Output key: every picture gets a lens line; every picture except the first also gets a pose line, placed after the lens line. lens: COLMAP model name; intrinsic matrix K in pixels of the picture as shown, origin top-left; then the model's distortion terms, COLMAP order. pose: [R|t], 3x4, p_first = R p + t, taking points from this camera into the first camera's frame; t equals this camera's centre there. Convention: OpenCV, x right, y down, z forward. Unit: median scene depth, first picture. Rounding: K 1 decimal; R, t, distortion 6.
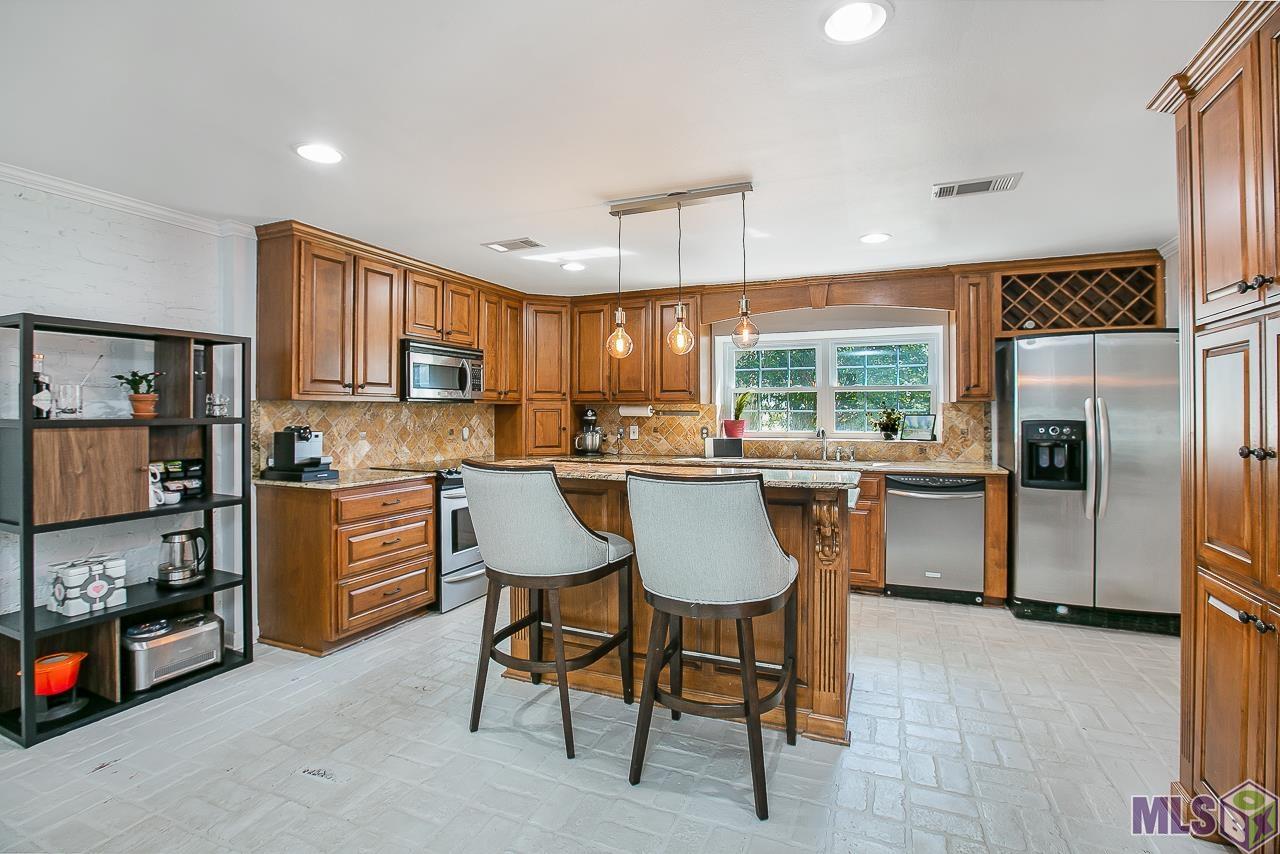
lens RADIAL K [[577.7, 0, 652.4], [0, 577.7, 413.3], [0, 0, 1]] dist [-0.016597, 0.000066]
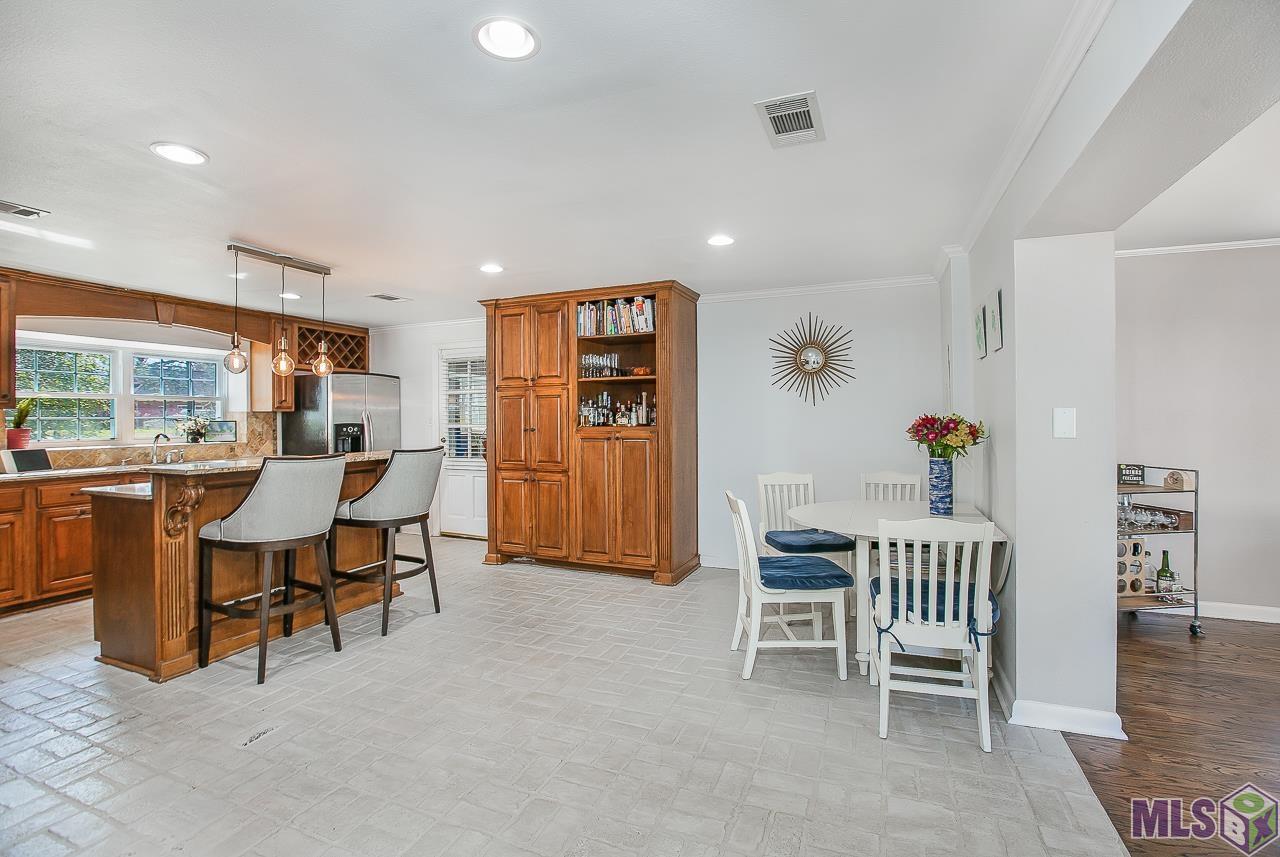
lens RADIAL K [[592.8, 0, 637.3], [0, 592.8, 415.6], [0, 0, 1]] dist [-0.049184, 0.023627]
pose [[0.010846, 0.003565, 0.999935, -0.928129], [0.005644, 0.999977, -0.003627, -0.000036], [-0.999925, 0.005683, 0.010826, 0.120667]]
